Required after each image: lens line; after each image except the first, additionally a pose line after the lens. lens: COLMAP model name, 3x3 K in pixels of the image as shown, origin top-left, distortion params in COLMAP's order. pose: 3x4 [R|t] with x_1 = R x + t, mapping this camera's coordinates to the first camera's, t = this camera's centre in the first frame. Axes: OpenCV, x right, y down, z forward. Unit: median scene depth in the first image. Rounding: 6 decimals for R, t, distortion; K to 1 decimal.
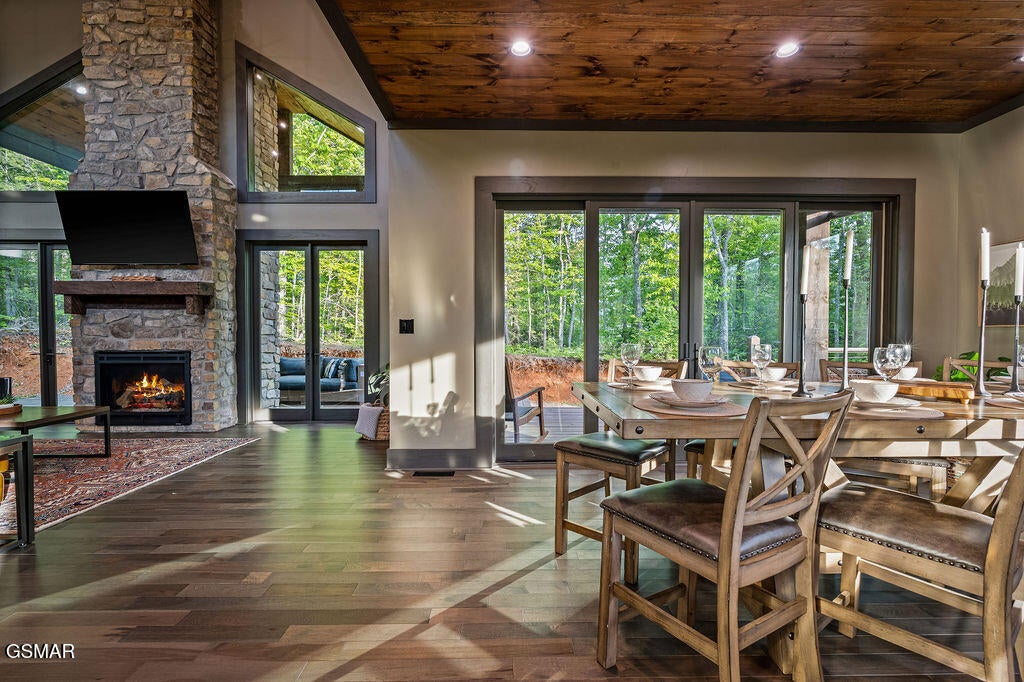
lens RADIAL K [[453.3, 0, 514.0], [0, 453.3, 337.4], [0, 0, 1]] dist [0.002408, -0.000402]
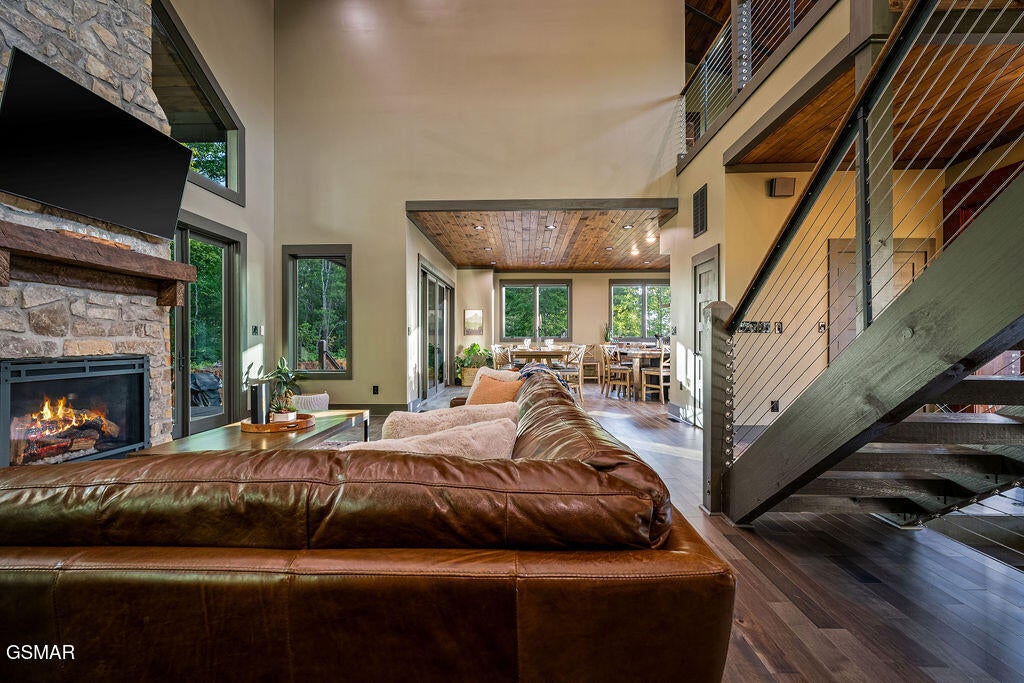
lens RADIAL K [[453.3, 0, 510.5], [0, 453.3, 342.1], [0, 0, 1]] dist [0.002408, -0.000402]
pose [[0.049326, 0.001985, 0.998781, -1.413345], [0.012781, 0.999915, -0.002618, 0.019066], [-0.998701, 0.012895, 0.049296, 0.390014]]
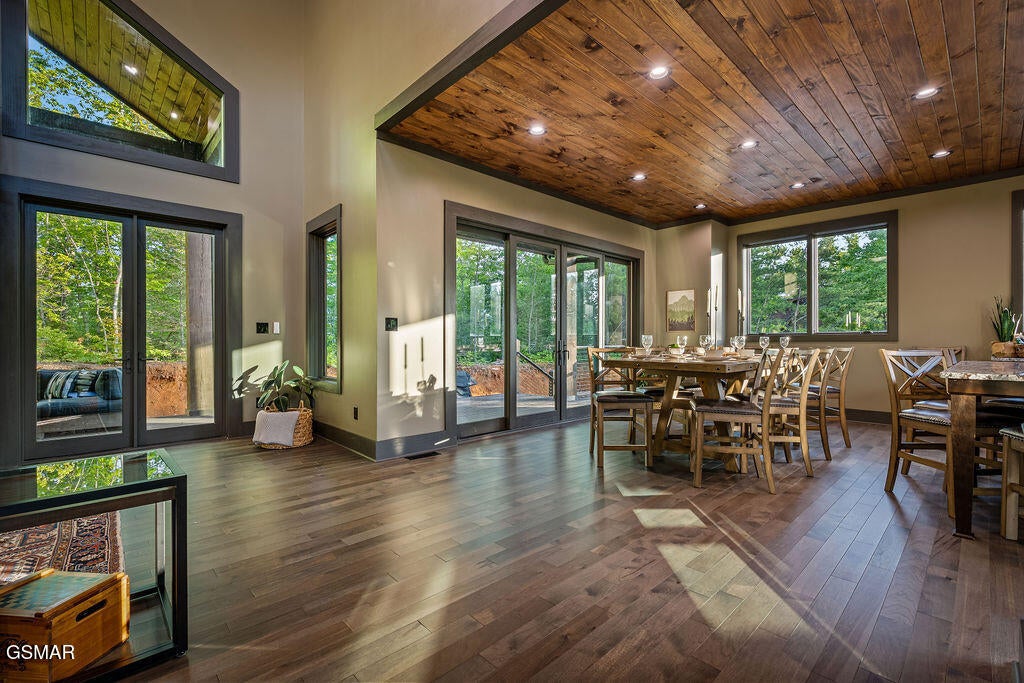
lens RADIAL K [[453.3, 0, 513.1], [0, 453.3, 341.3], [0, 0, 1]] dist [0.002408, -0.000402]
pose [[0.739418, 0.000122, 0.673247, -0.548253], [0.005198, 0.999969, -0.005890, 0.015568], [-0.673227, 0.007855, 0.739394, 0.006070]]
